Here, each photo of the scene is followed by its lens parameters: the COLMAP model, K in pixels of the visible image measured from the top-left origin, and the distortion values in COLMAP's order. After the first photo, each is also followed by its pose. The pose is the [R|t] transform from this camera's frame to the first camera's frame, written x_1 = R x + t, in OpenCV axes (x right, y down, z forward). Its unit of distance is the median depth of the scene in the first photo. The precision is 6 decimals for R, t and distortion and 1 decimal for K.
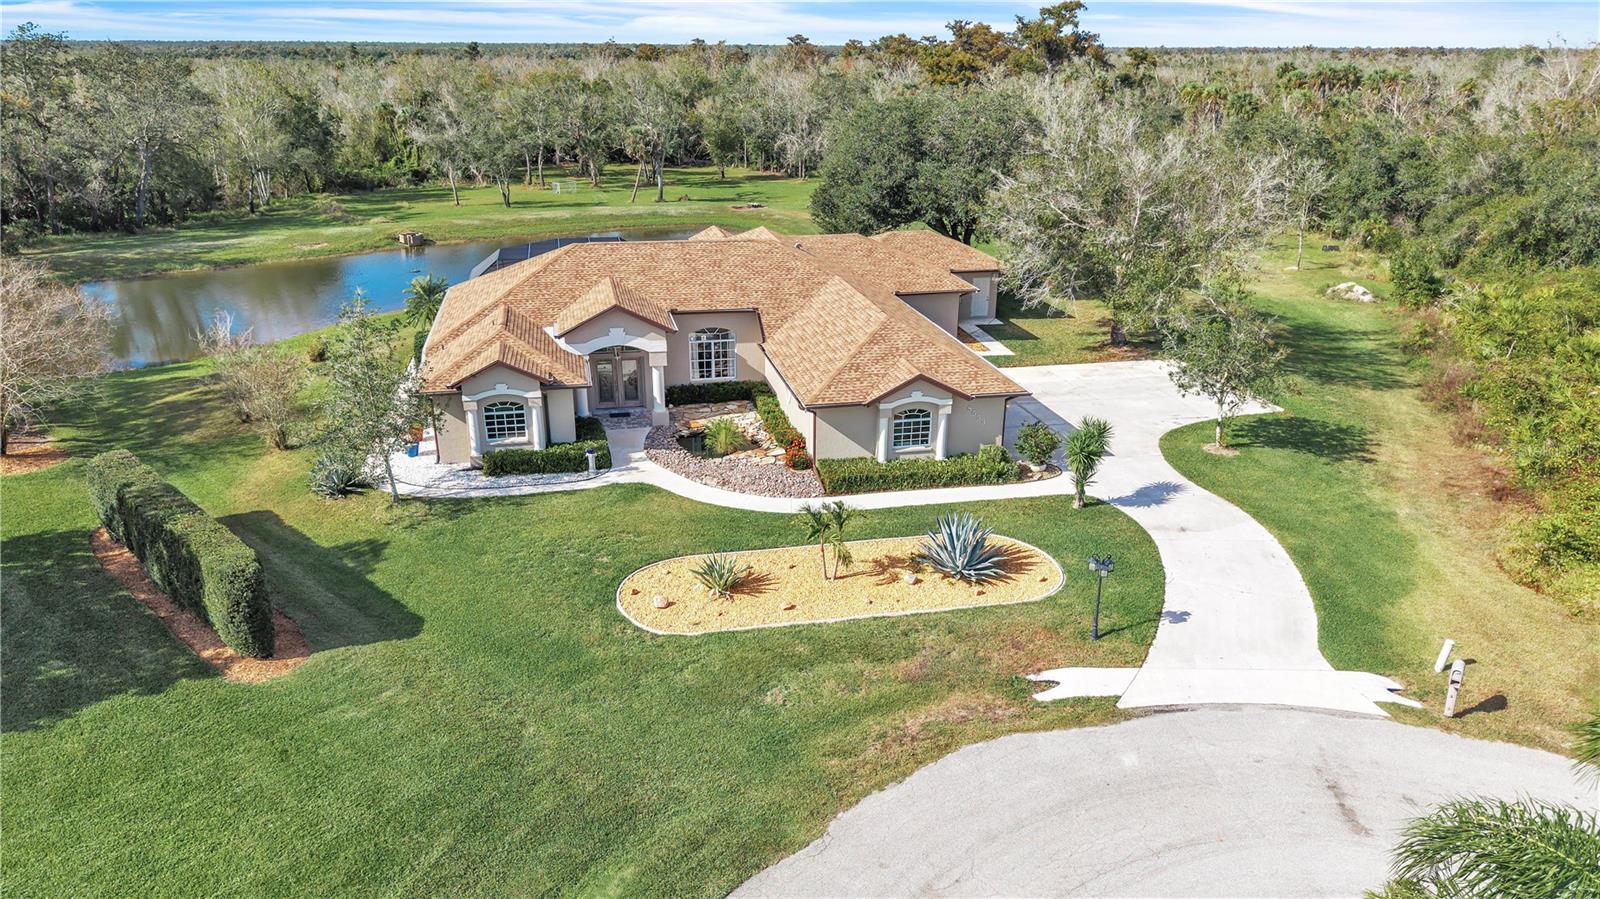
lens RADIAL K [[1102.9, 0, 806.9], [0, 1102.9, 449.9], [0, 0, 1]] dist [0.042531, -0.072622]
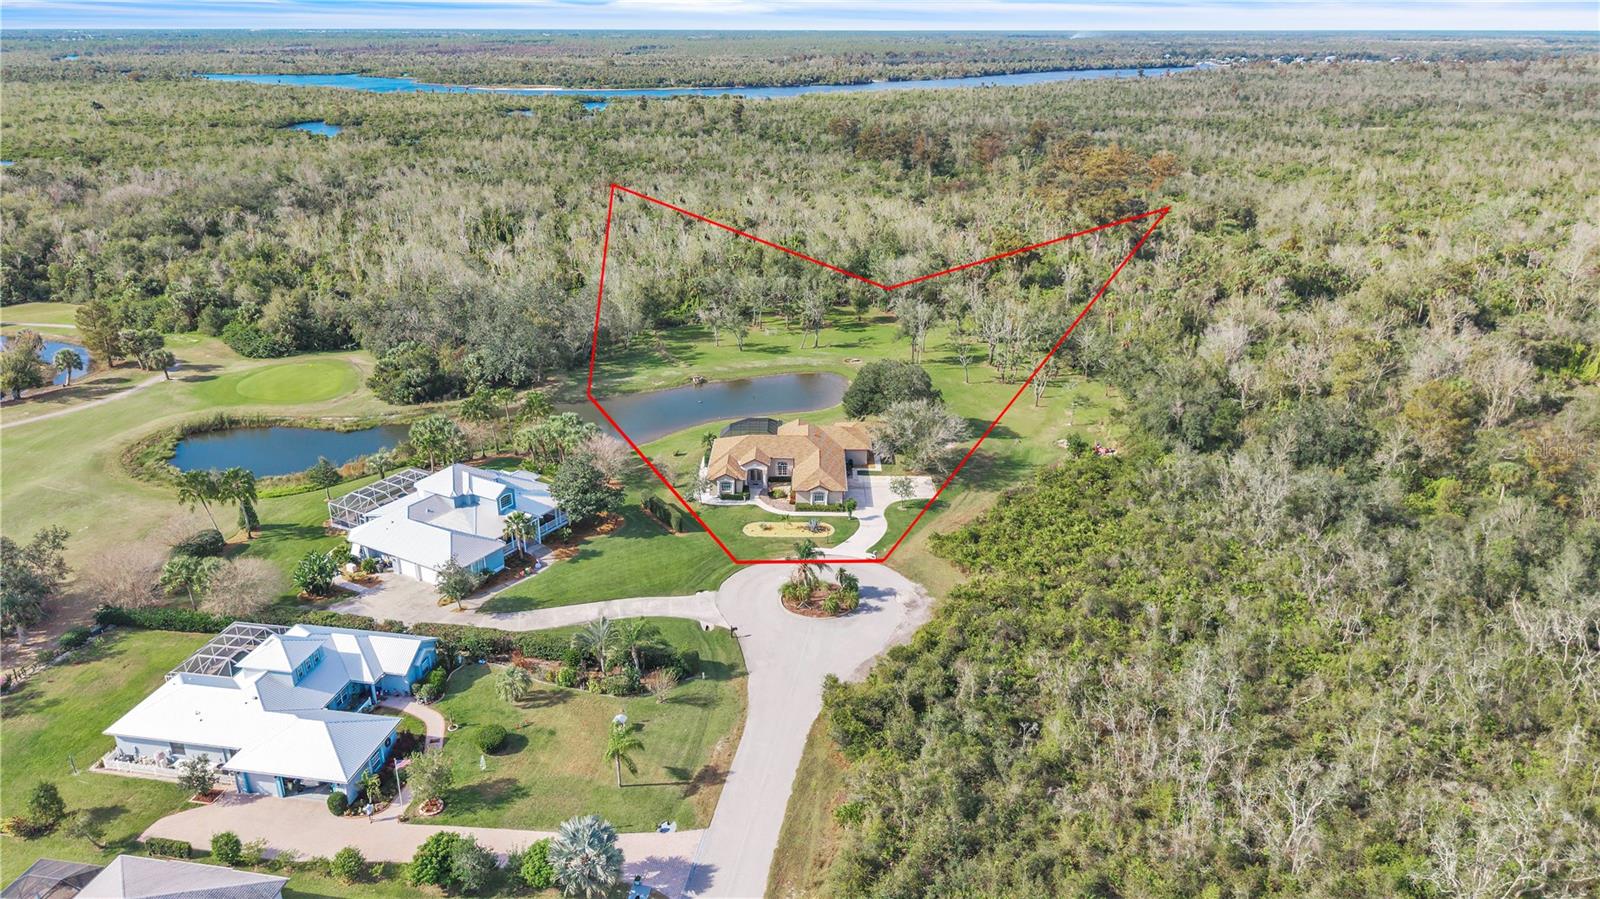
lens RADIAL K [[1102.9, 0, 806.9], [0, 1102.9, 449.9], [0, 0, 1]] dist [0.042531, -0.072622]
pose [[0.975829, 0.078256, -0.204042, 0.793981], [-0.074310, 0.996871, 0.026942, -0.274271], [0.205512, -0.011128, 0.978591, -2.767492]]
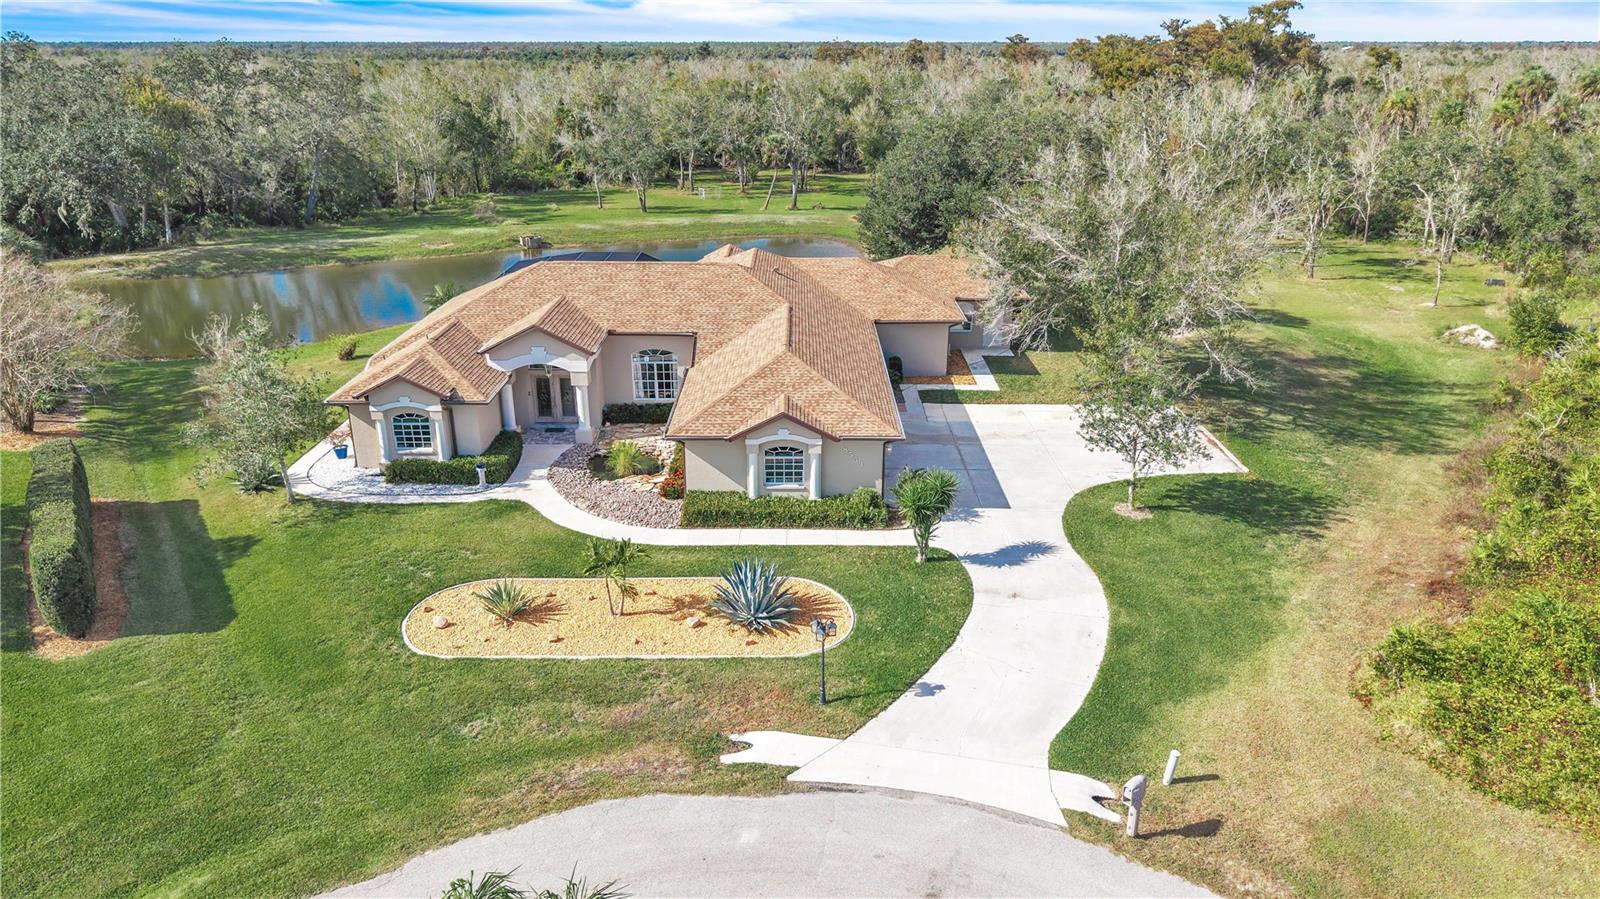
lens RADIAL K [[1116.6, 0, 800.0], [0, 1116.6, 449.5], [0, 0, 1]] dist [0.040089, -0.057269]
pose [[0.977033, 0.067157, -0.202231, 0.276808], [-0.067644, 0.997699, 0.004511, -0.035253], [0.202068, 0.009272, 0.979328, 0.024990]]
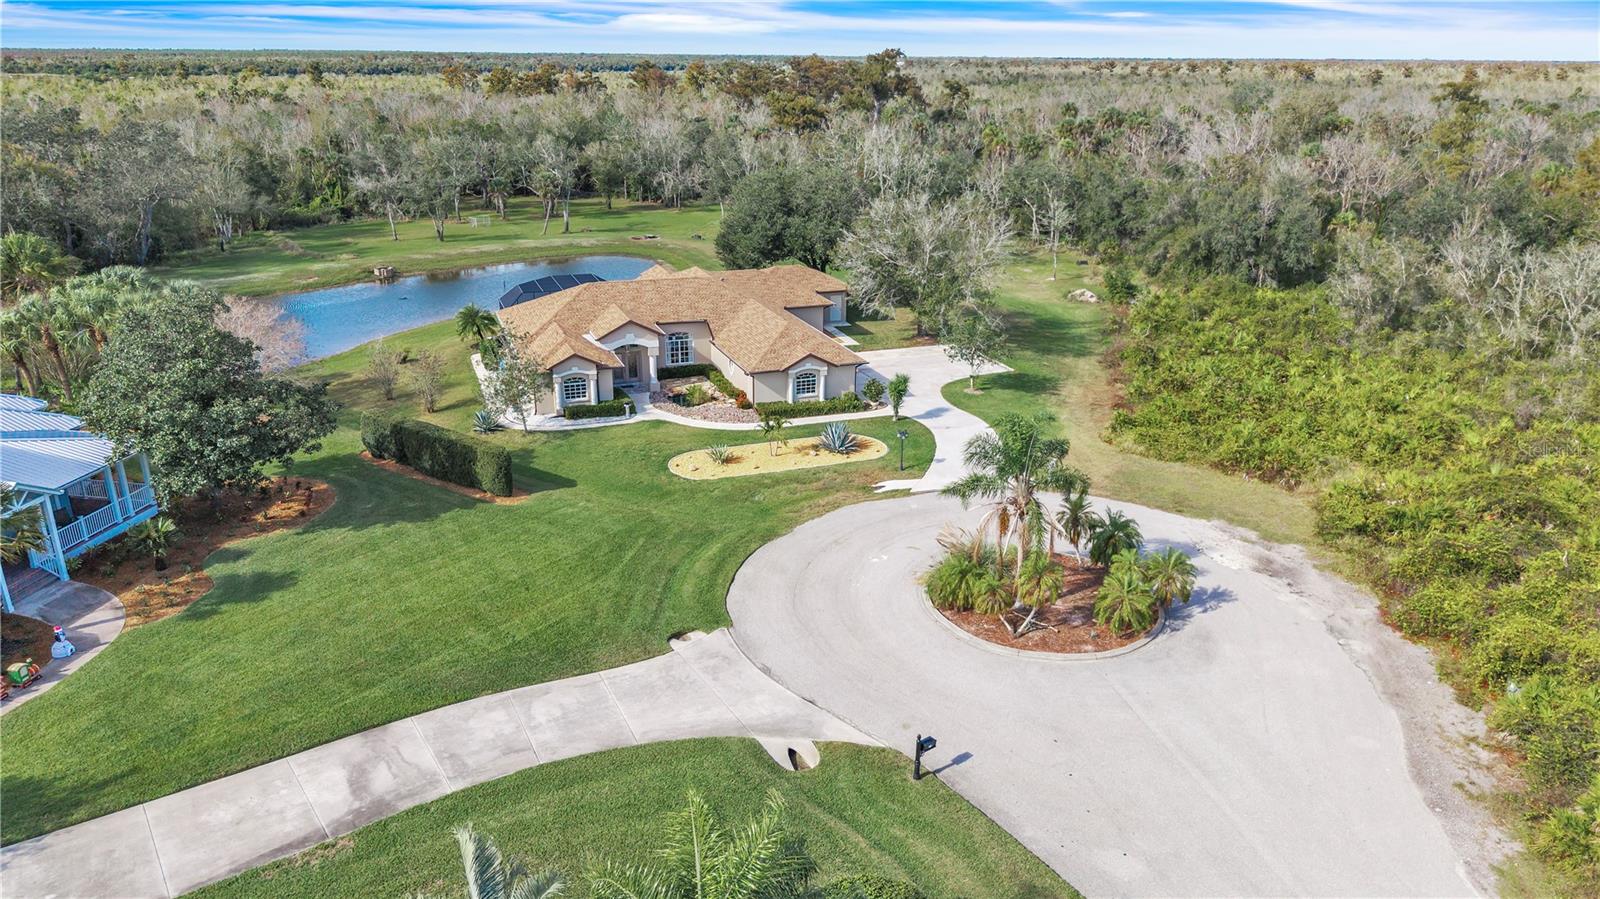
lens RADIAL K [[1102.9, 0, 806.9], [0, 1102.9, 449.9], [0, 0, 1]] dist [0.042531, -0.072622]
pose [[0.989973, -0.046294, 0.133453, -0.133579], [0.046894, 0.998899, -0.001355, 0.081672], [-0.133244, 0.007599, 0.991054, -0.709361]]
